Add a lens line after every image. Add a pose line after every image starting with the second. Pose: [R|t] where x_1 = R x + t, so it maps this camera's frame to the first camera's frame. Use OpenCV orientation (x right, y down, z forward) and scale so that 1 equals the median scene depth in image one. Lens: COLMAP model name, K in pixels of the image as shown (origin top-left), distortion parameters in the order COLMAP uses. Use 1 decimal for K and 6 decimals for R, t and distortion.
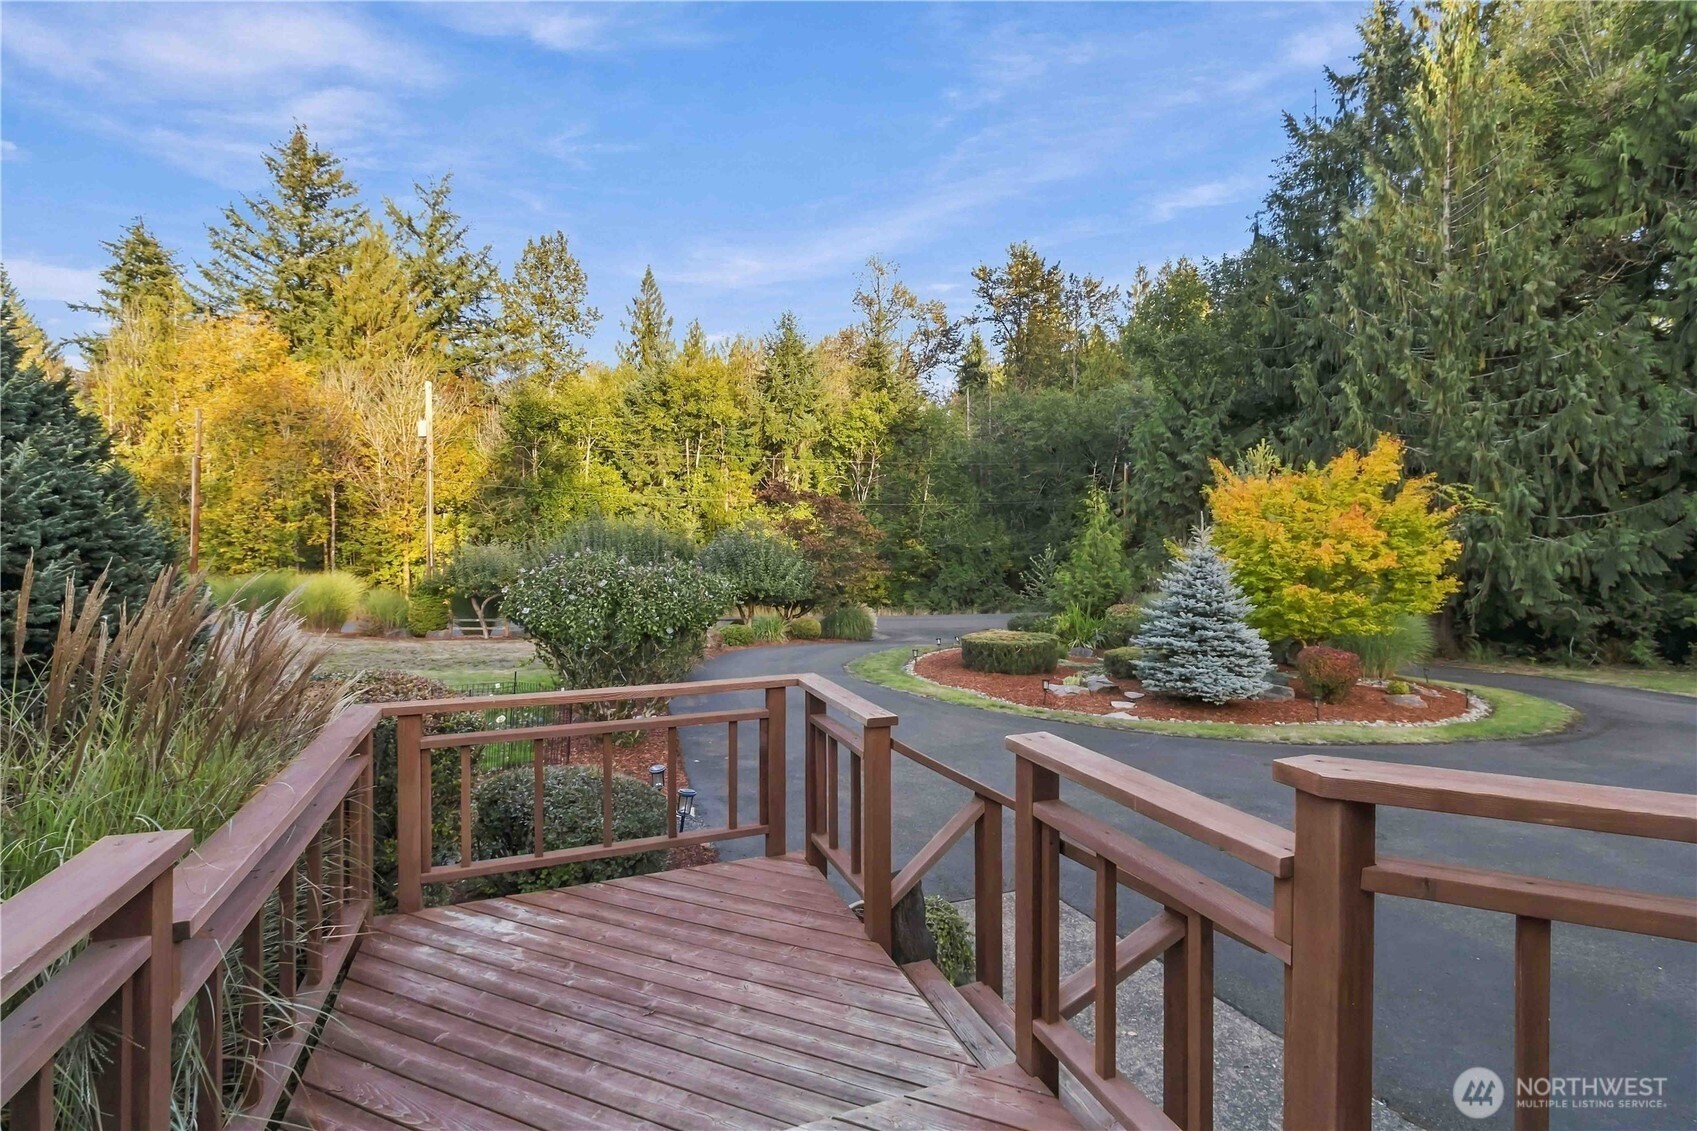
lens RADIAL K [[793.6, 0, 872.7], [0, 793.6, 546.3], [0, 0, 1]] dist [0.002232, -0.000675]
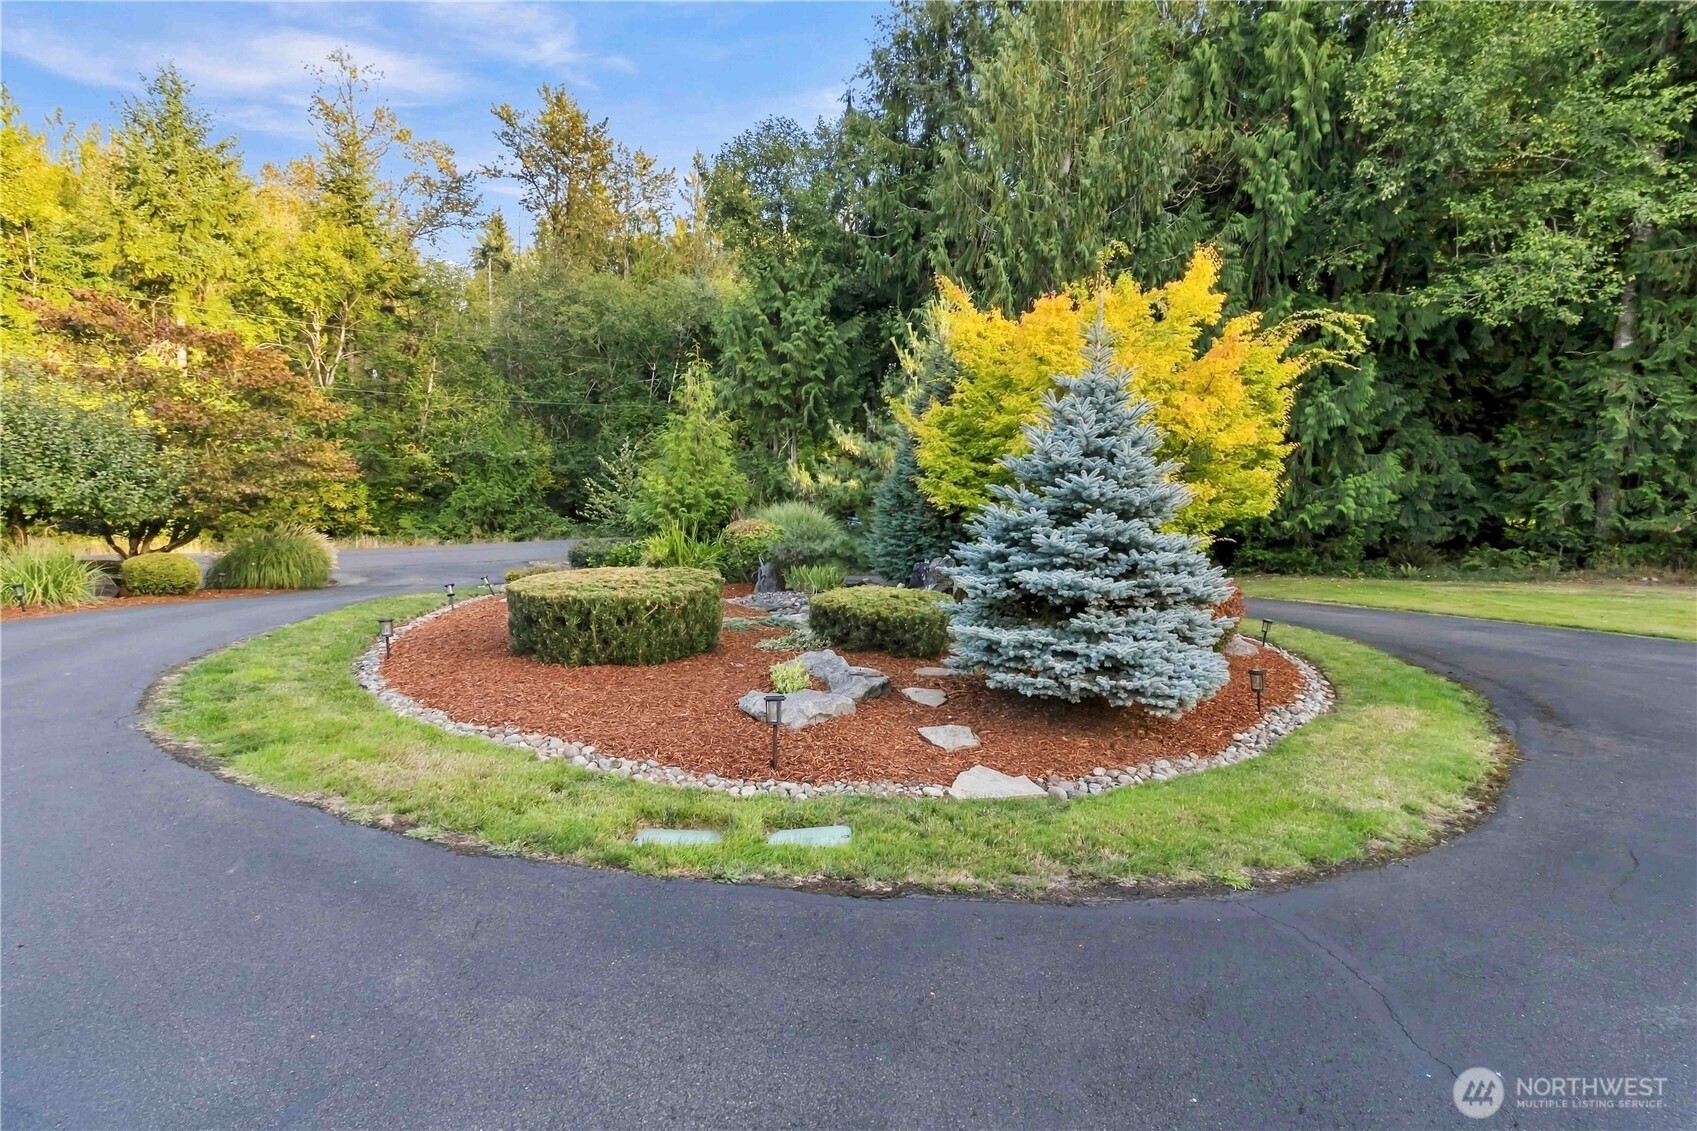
lens RADIAL K [[793.6, 0, 872.7], [0, 793.6, 546.3], [0, 0, 1]] dist [0.002232, -0.000675]
pose [[0.843045, -0.026081, 0.537210, 0.014192], [-0.022732, 0.996203, 0.084039, 0.015266], [-0.537362, -0.083060, 0.839251, 0.154237]]
